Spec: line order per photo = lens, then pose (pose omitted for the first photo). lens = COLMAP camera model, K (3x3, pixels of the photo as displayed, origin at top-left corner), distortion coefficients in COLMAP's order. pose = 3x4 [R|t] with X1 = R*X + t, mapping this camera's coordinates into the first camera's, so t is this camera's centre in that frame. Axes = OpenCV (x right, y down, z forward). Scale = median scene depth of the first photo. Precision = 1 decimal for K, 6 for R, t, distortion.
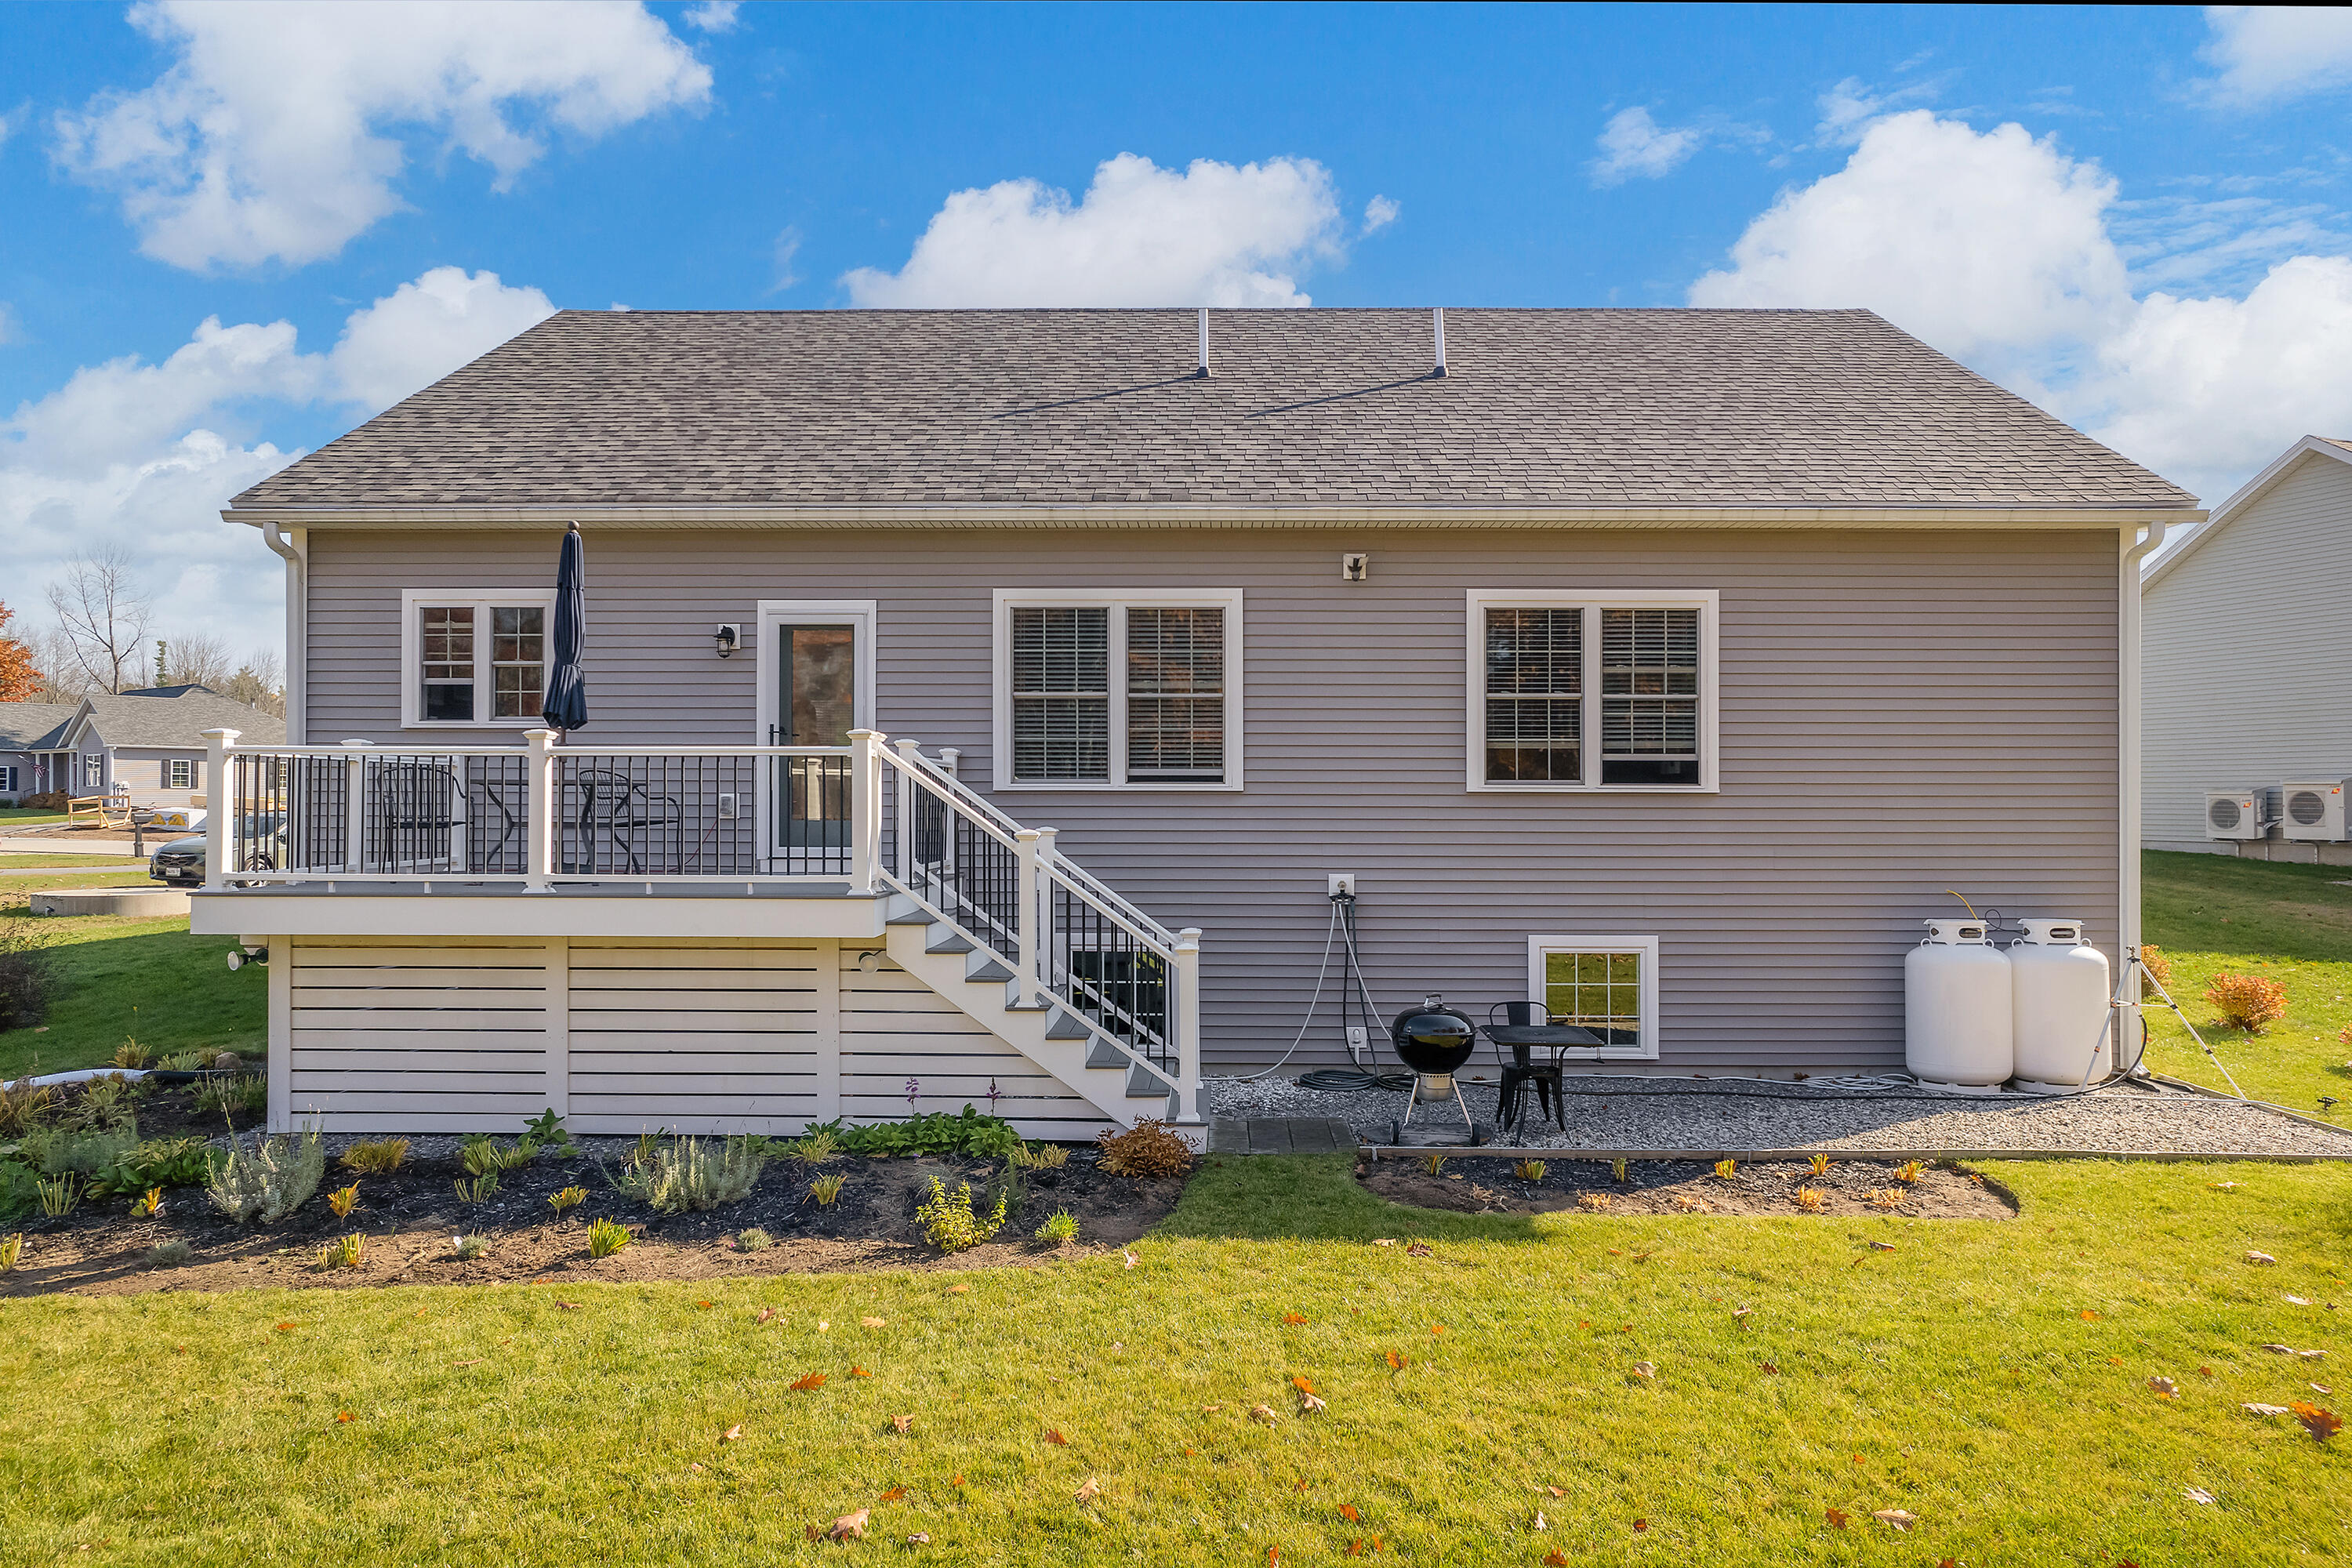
lens RADIAL K [[1391.9, 0, 1182.1], [0, 1391.9, 785.5], [0, 0, 1]] dist [-0.021610, -0.000275]
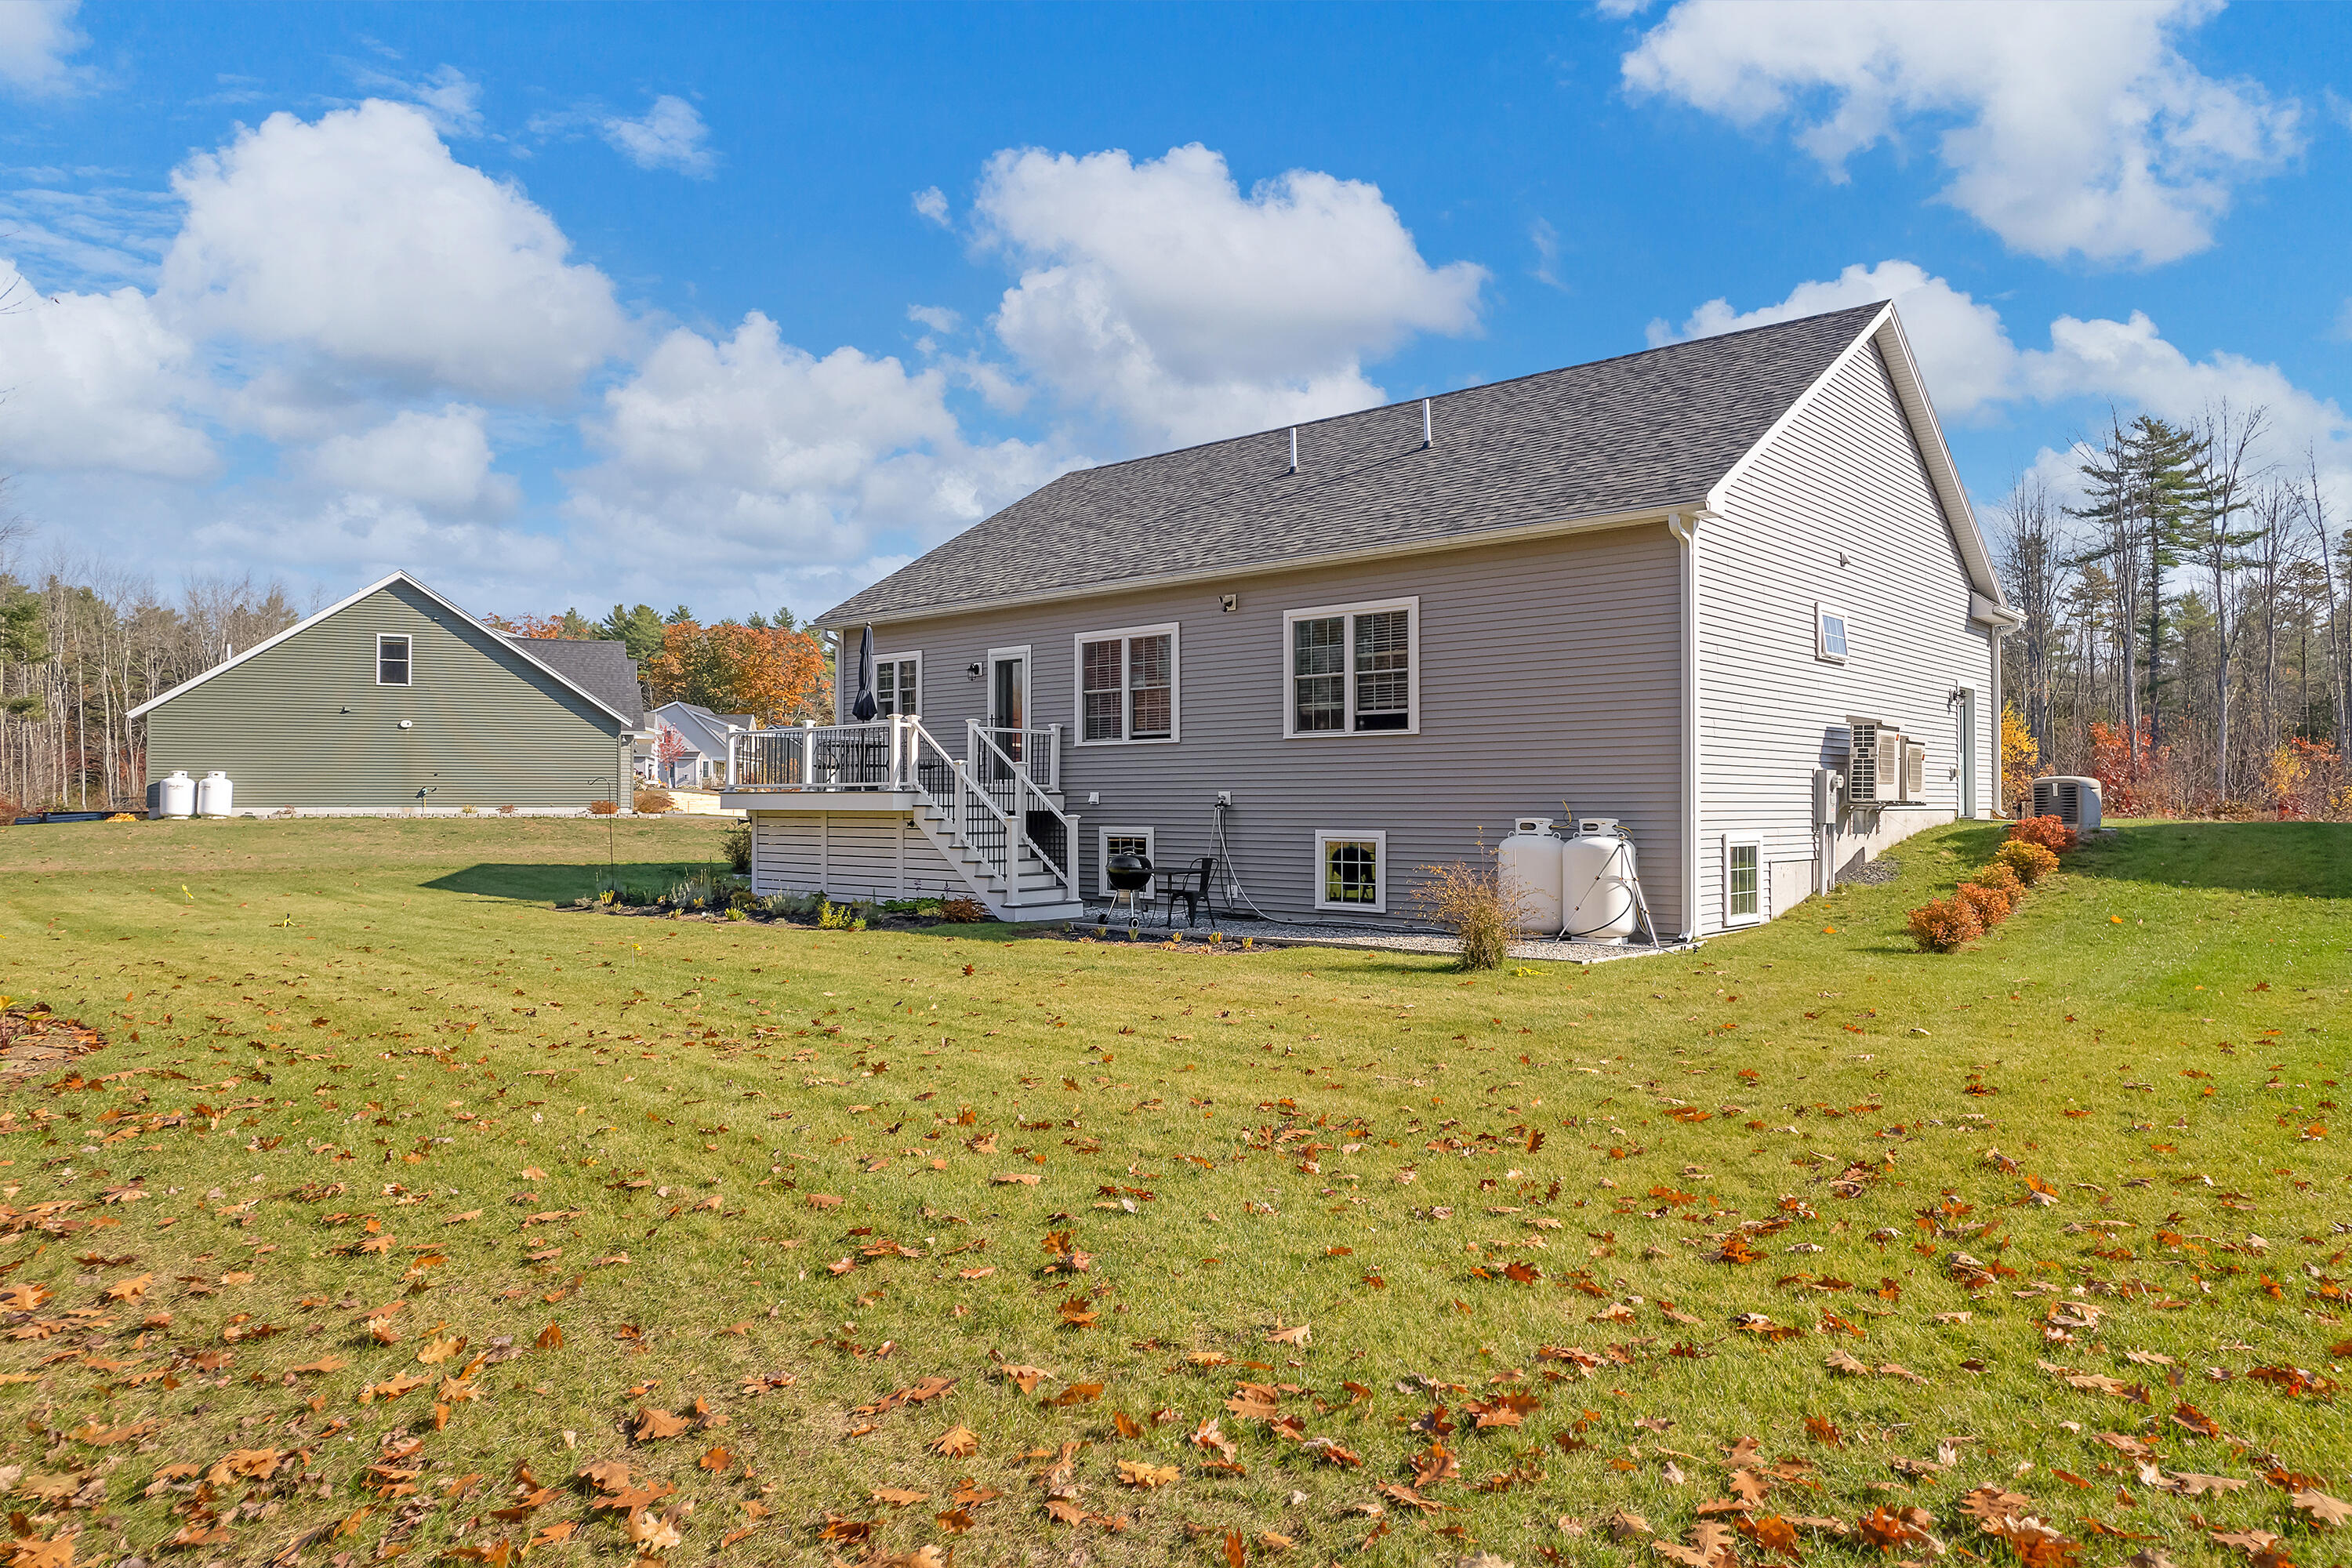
lens RADIAL K [[1491.3, 0, 1211.8], [0, 1491.3, 761.9], [0, 0, 1]] dist [-0.019289, 0.036323]
pose [[0.762814, -0.022017, -0.646243, 1.234885], [0.018963, 0.999752, -0.011677, 0.049079], [0.646340, -0.003347, 0.763042, -0.347222]]
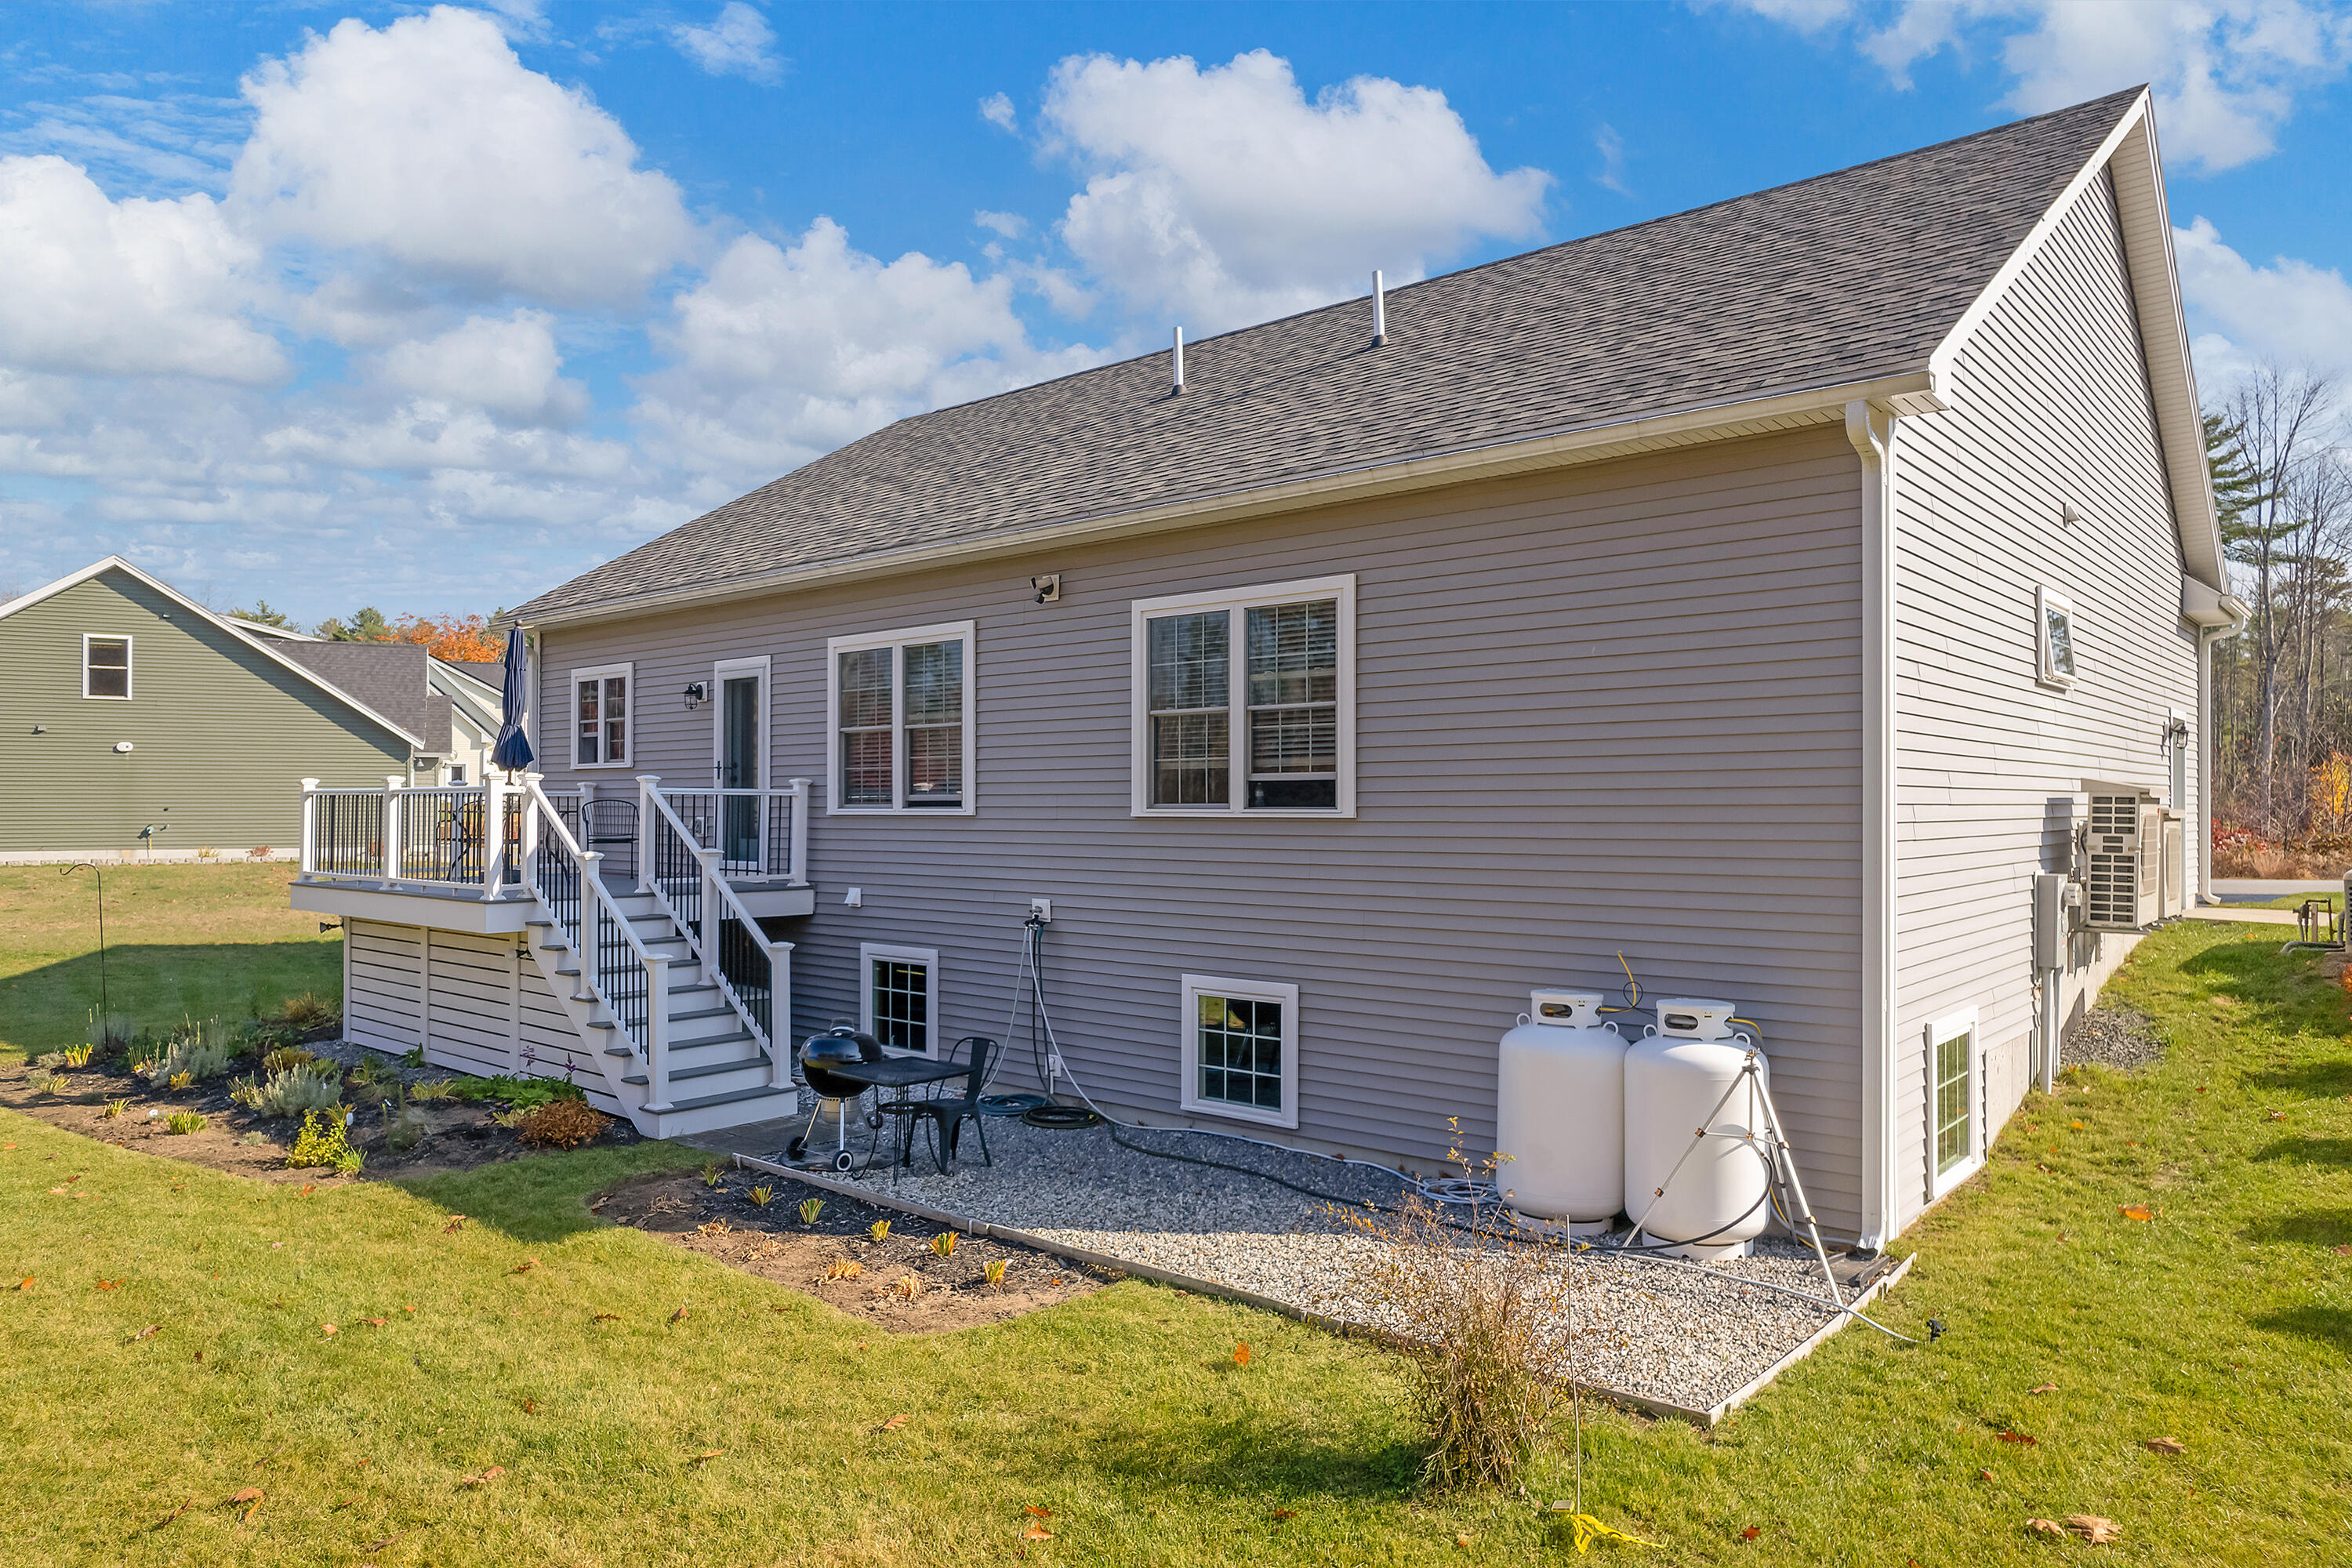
lens RADIAL K [[1491.3, 0, 1193.7], [0, 1491.3, 791.4], [0, 0, 1]] dist [-0.019289, 0.036323]
pose [[0.767795, -0.009401, -0.640627, 0.880588], [0.018988, 0.999787, 0.008086, -0.019843], [0.640414, -0.018373, 0.767810, 0.251732]]
